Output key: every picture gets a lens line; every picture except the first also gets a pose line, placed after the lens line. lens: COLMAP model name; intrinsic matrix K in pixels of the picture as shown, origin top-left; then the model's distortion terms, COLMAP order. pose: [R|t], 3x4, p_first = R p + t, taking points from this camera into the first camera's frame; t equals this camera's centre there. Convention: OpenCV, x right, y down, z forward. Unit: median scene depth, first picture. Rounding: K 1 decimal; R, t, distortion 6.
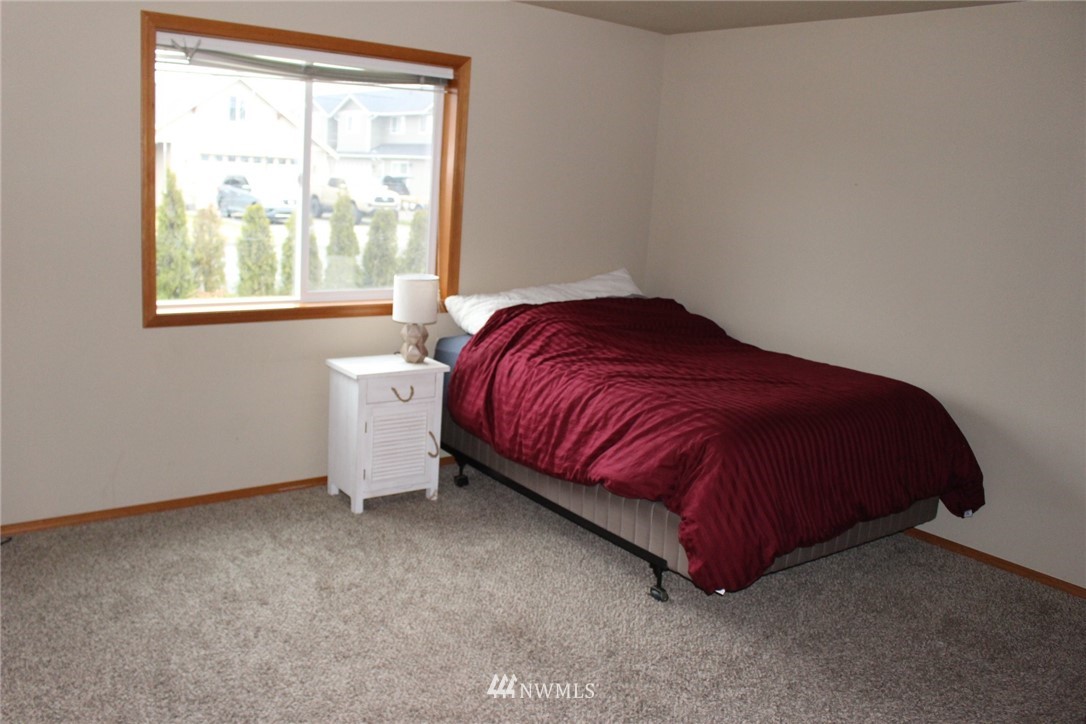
lens RADIAL K [[890.1, 0, 526.0], [0, 890.1, 360.4], [0, 0, 1]] dist [-0.152165, 0.132023]
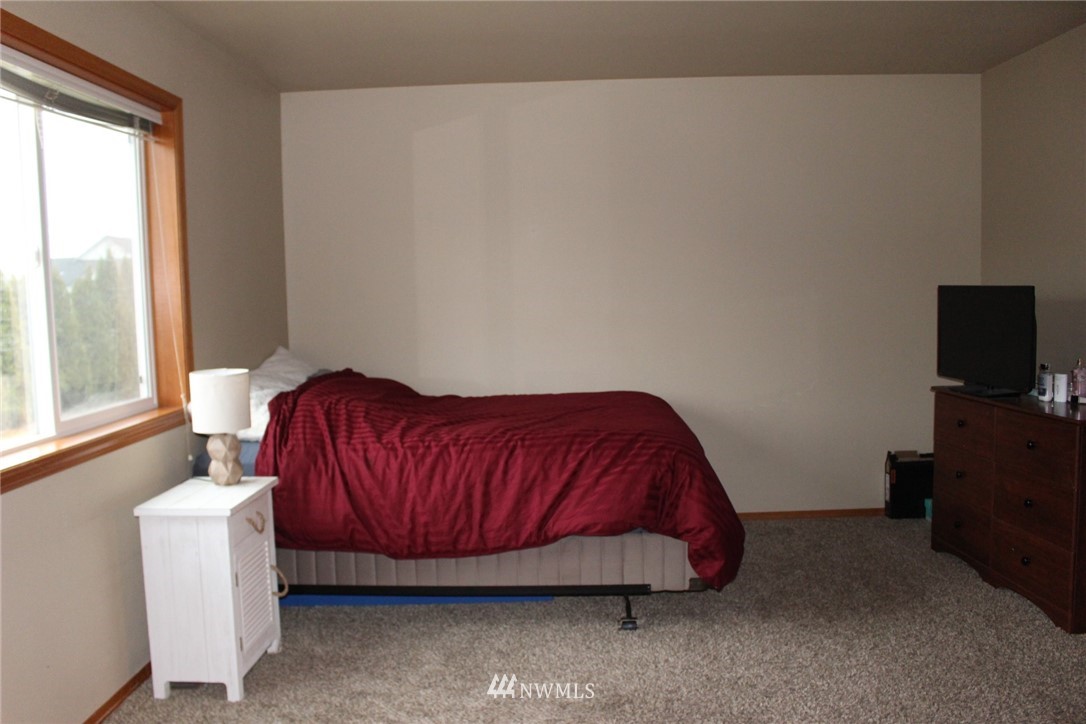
lens RADIAL K [[890.1, 0, 526.0], [0, 890.1, 360.4], [0, 0, 1]] dist [-0.152165, 0.132023]
pose [[0.631106, -0.143787, 0.762254, -0.580390], [0.219288, 0.975657, 0.002483, -0.052727], [-0.744055, 0.165587, 0.647274, 0.341121]]
